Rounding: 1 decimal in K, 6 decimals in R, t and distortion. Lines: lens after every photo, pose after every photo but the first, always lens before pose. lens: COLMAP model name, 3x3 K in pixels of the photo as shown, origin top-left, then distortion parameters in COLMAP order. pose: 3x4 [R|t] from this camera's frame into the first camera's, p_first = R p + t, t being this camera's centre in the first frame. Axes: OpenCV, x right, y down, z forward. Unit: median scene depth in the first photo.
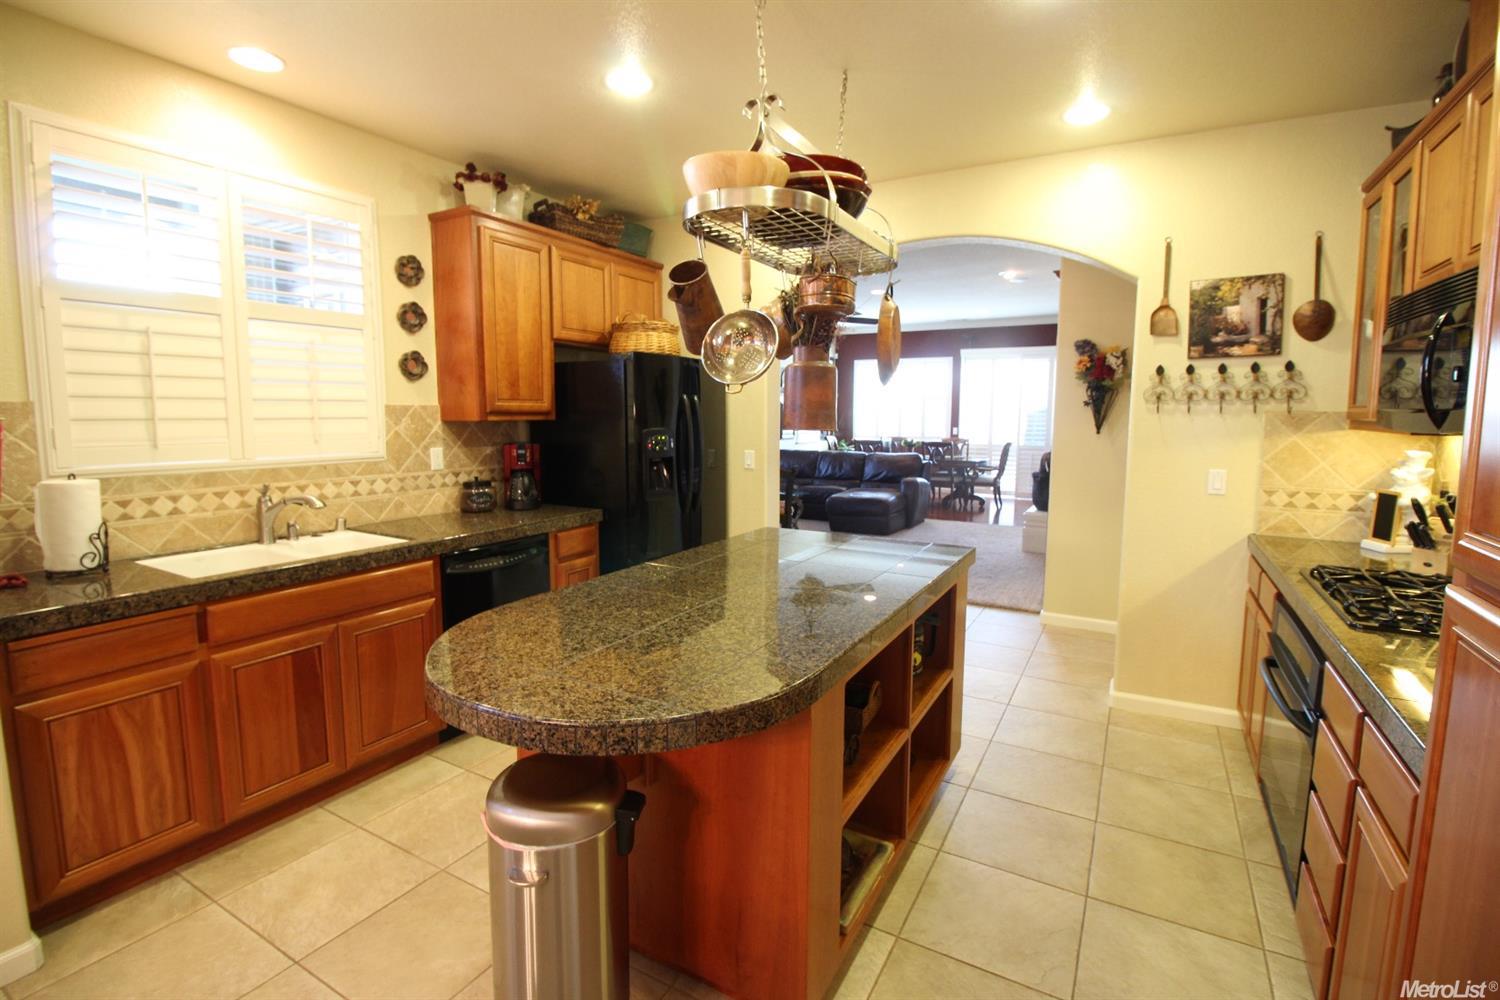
lens RADIAL K [[693.2, 0, 748.8], [0, 693.2, 489.1], [0, 0, 1]] dist [-0.011204, -0.003171]
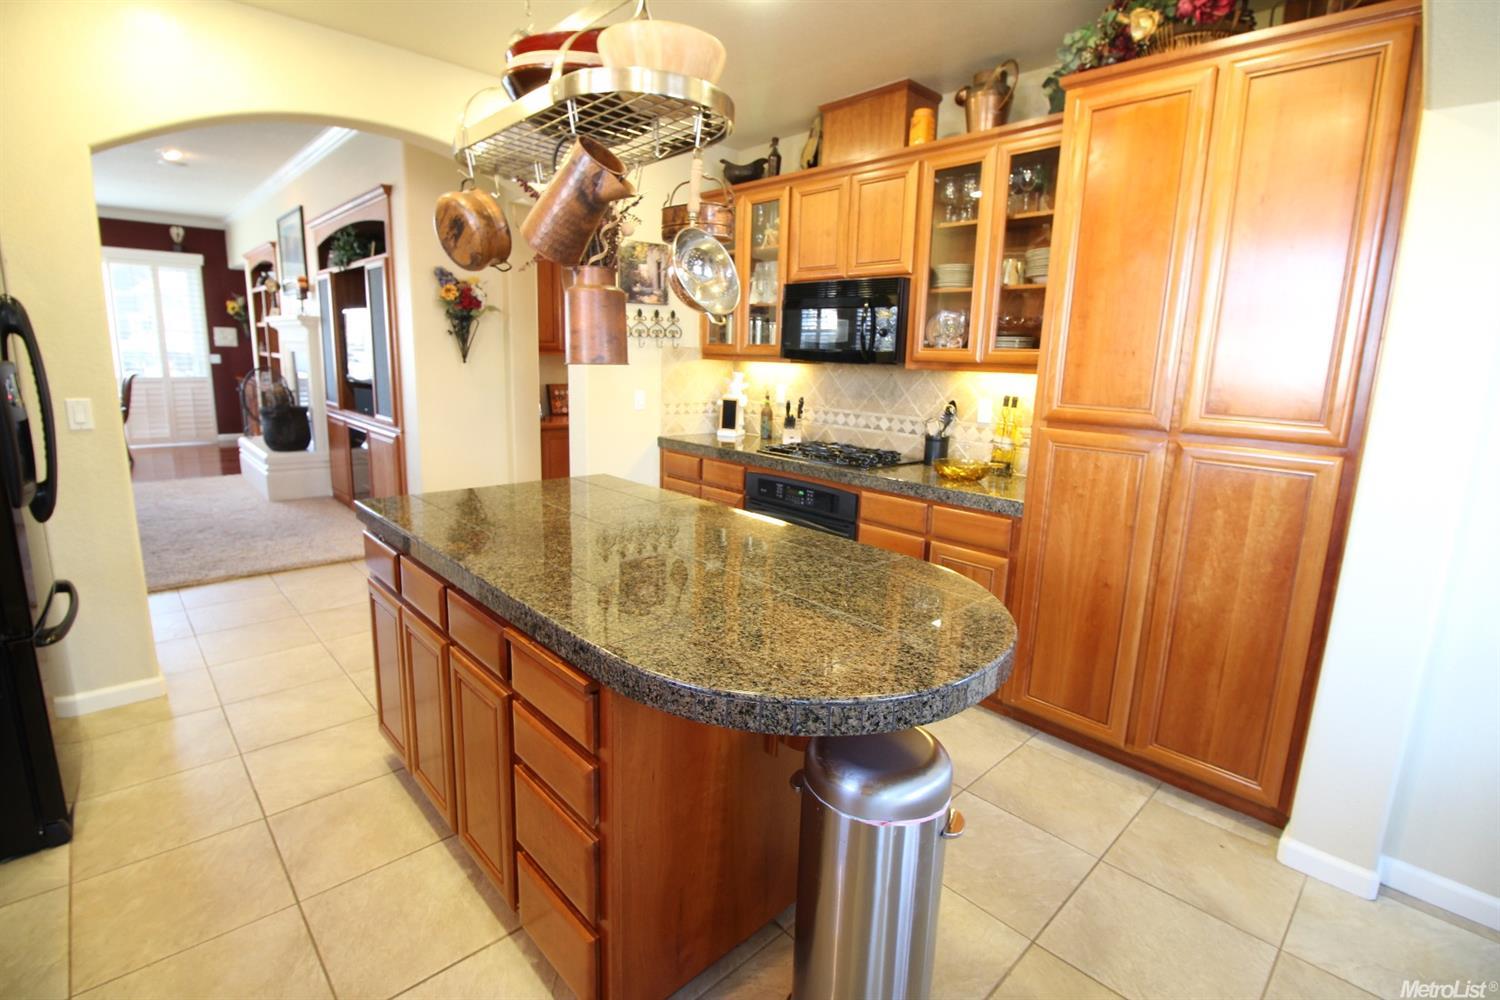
lens RADIAL K [[693.2, 0, 750.4], [0, 693.2, 486.5], [0, 0, 1]] dist [-0.011204, -0.003171]
pose [[0.288512, -0.175283, 0.941295, -0.556737], [0.079314, 0.984097, 0.158943, -0.043245], [-0.954186, 0.028801, 0.297826, 0.429398]]
